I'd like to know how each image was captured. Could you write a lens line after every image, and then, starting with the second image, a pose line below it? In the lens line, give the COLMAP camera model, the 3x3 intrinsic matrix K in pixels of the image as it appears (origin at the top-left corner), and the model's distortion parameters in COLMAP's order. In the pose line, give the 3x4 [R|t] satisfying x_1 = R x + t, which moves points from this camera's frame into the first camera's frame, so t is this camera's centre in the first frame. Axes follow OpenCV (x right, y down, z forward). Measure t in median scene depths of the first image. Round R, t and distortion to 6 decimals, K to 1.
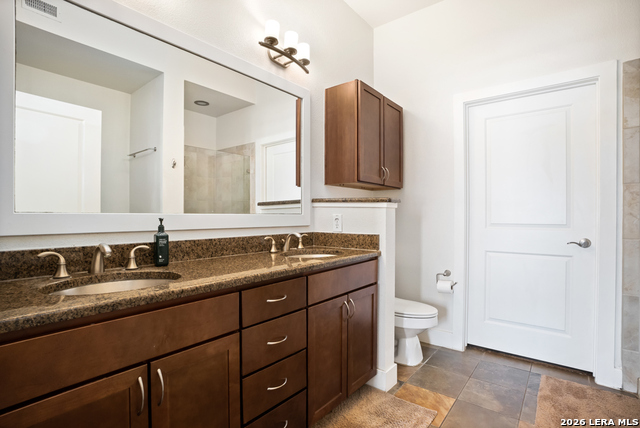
lens RADIAL K [[310.1, 0, 319.7], [0, 310.1, 218.4], [0, 0, 1]] dist [-0.077947, 0.028325]
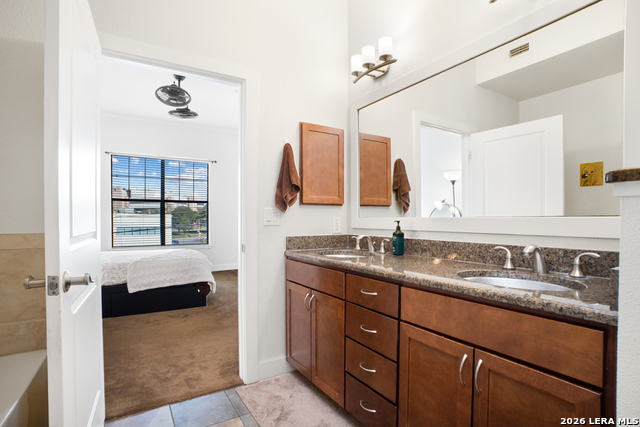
lens RADIAL K [[310.1, 0, 319.7], [0, 310.1, 217.9], [0, 0, 1]] dist [-0.077947, 0.028325]
pose [[-0.307942, 0.001101, -0.951405, 0.817373], [-0.004773, 0.999985, 0.002702, -0.014242], [0.951393, 0.005374, -0.307932, 0.959033]]
